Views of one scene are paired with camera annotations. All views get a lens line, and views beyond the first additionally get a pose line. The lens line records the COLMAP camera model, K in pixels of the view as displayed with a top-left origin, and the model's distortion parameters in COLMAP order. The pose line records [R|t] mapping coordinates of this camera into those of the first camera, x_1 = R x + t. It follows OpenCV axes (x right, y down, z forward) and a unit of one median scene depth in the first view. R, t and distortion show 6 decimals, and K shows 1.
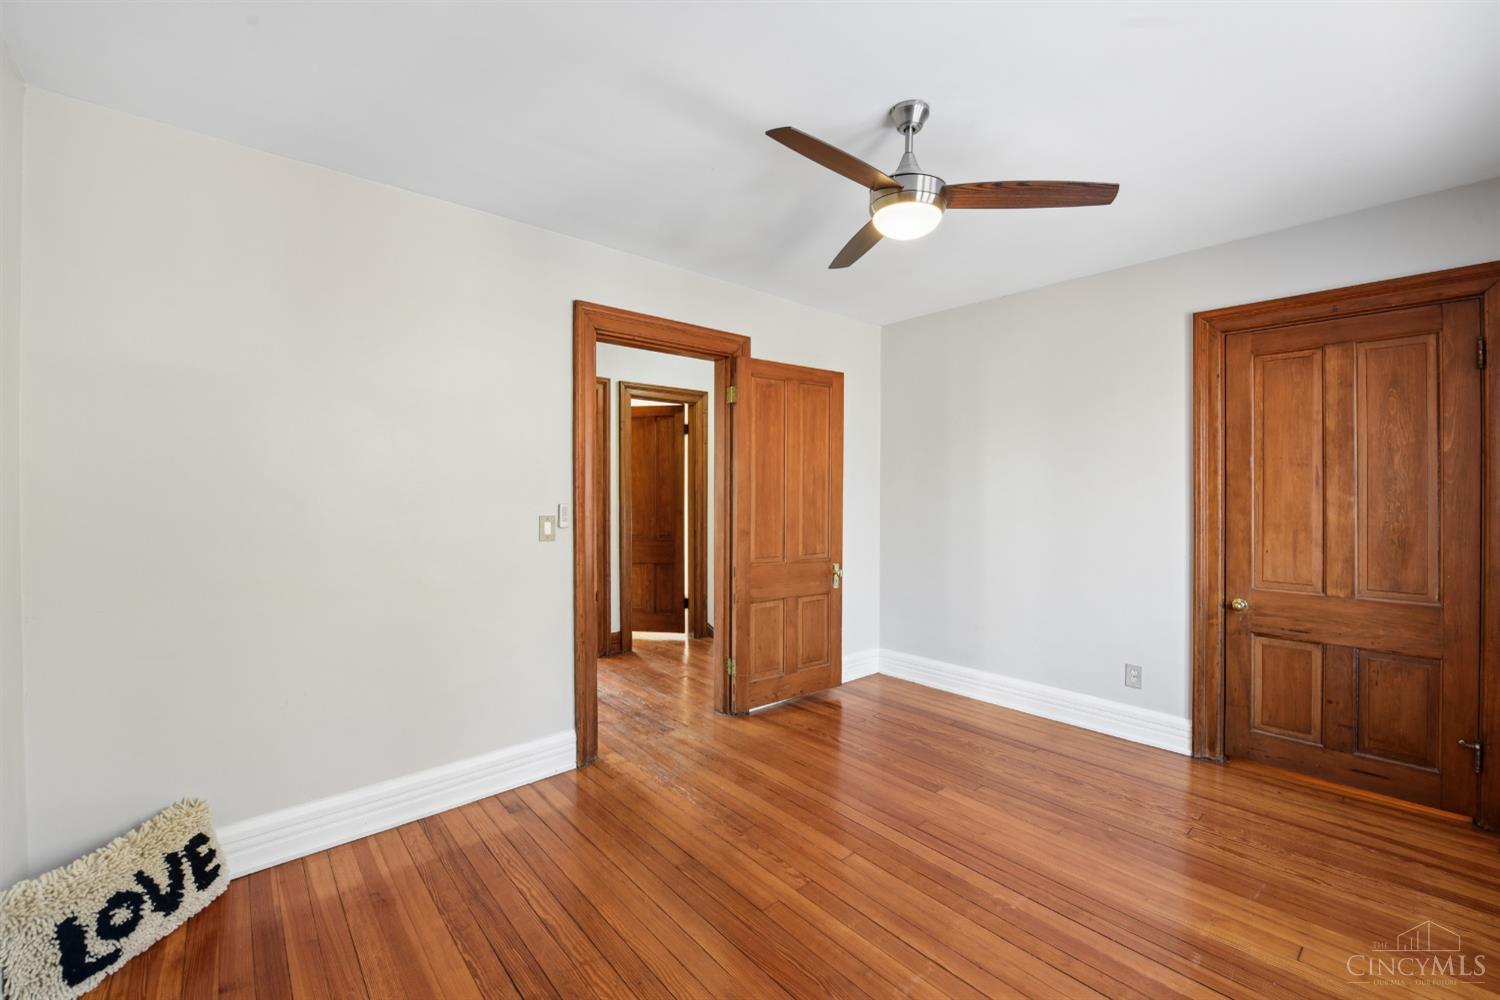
lens RADIAL K [[610.4, 0, 762.7], [0, 610.4, 492.3], [0, 0, 1]] dist [-0.016395, -0.001029]
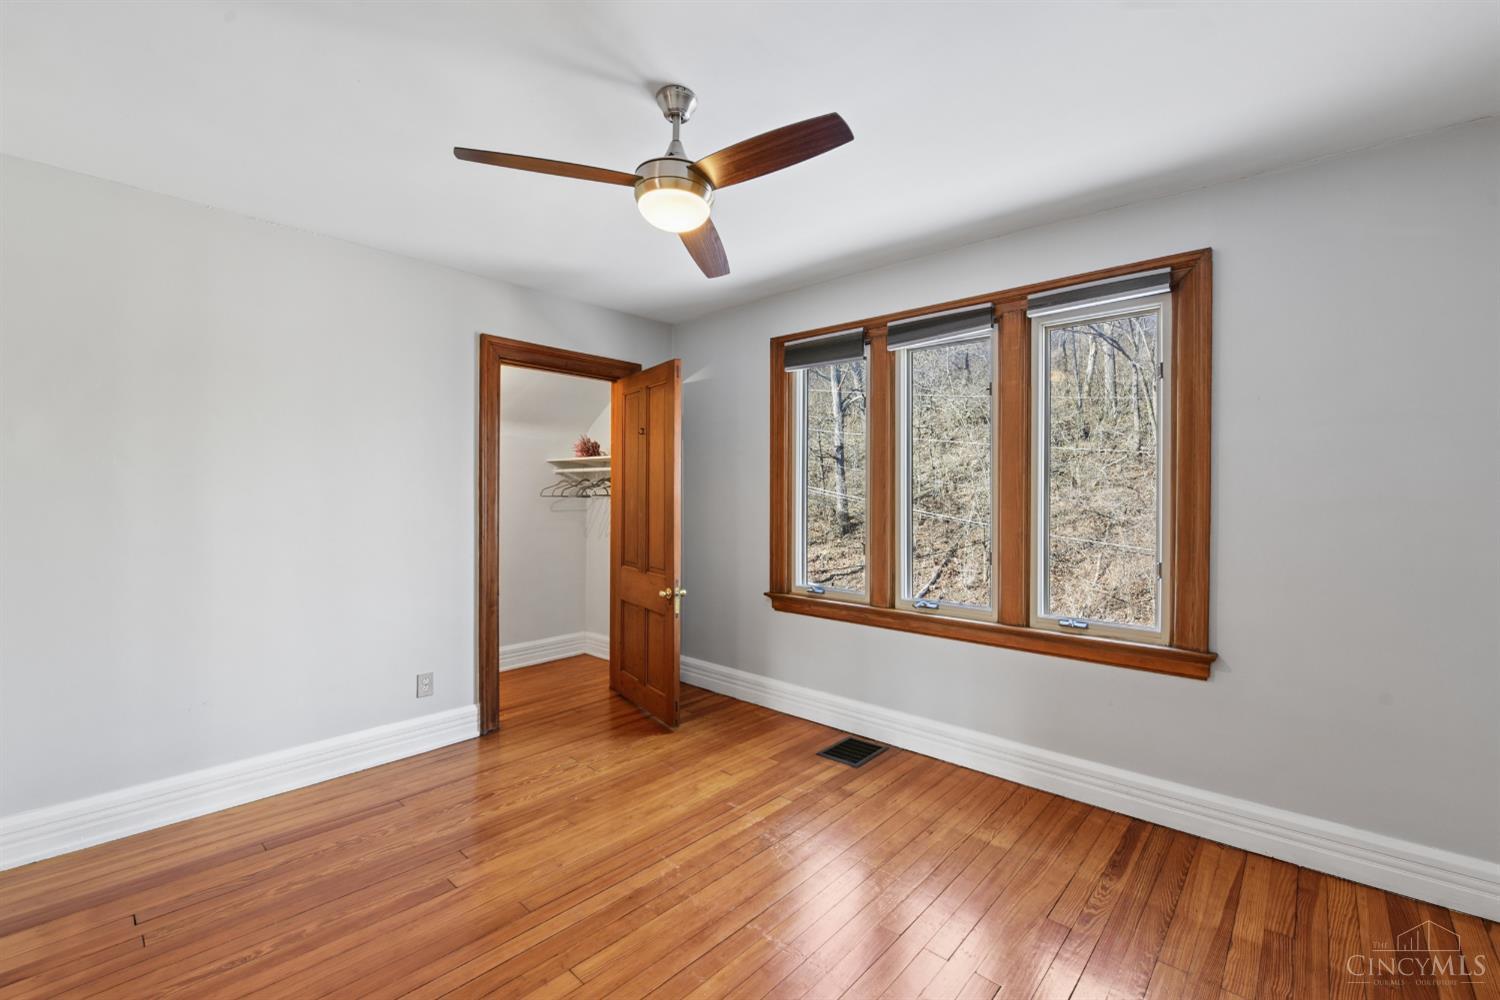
lens RADIAL K [[610.4, 0, 779.4], [0, 610.4, 491.8], [0, 0, 1]] dist [-0.016395, -0.001029]
pose [[-0.129057, 0.006897, 0.991613, -0.686648], [-0.001188, 0.999974, -0.007110, 0.001487], [-0.991637, -0.002095, -0.129045, 0.909958]]
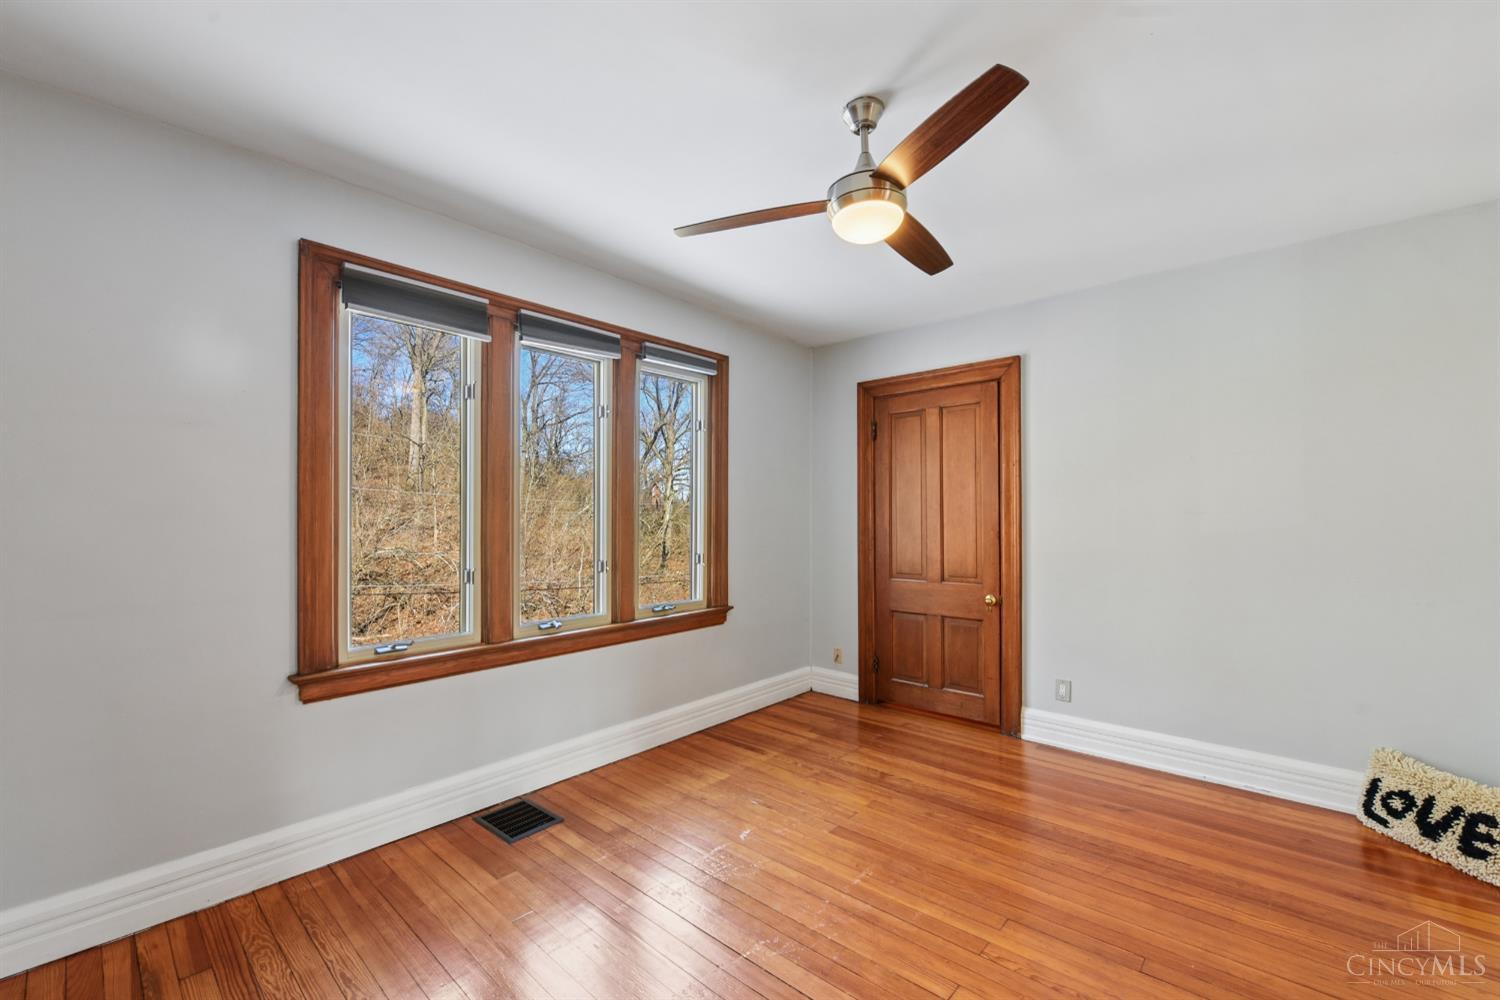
lens RADIAL K [[610.4, 0, 736.1], [0, 610.4, 508.7], [0, 0, 1]] dist [-0.016395, -0.001029]
pose [[-0.996063, 0.001437, -0.088639, 0.508746], [0.001656, 0.999996, -0.002398, 0.003970], [0.088635, -0.002536, -0.996061, 1.847378]]
